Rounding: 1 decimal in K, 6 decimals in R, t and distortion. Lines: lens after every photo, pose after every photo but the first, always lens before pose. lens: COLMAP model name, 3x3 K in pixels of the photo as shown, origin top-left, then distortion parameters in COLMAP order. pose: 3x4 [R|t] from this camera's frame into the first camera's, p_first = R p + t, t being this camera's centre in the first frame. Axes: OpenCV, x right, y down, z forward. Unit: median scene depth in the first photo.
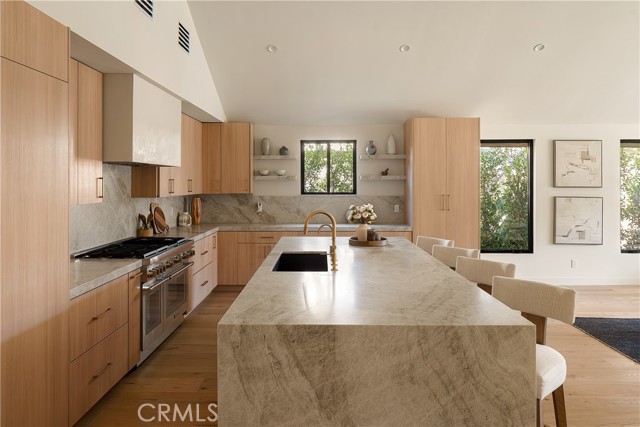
lens RADIAL K [[436.4, 0, 319.9], [0, 436.4, 177.8], [0, 0, 1]] dist [-0.001103, -0.001047]
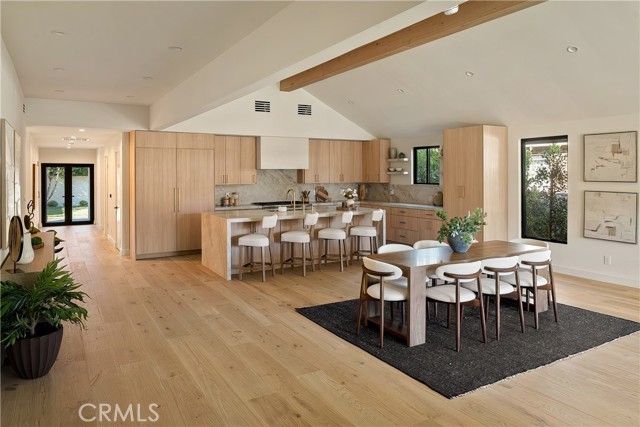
lens RADIAL K [[436.4, 0, 319.9], [0, 436.4, 177.8], [0, 0, 1]] dist [-0.001103, -0.001047]
pose [[0.524147, 0.005627, -0.851609, 1.081512], [0.012939, 0.999810, 0.014570, -0.009492], [0.851530, -0.018656, 0.523974, -0.052393]]
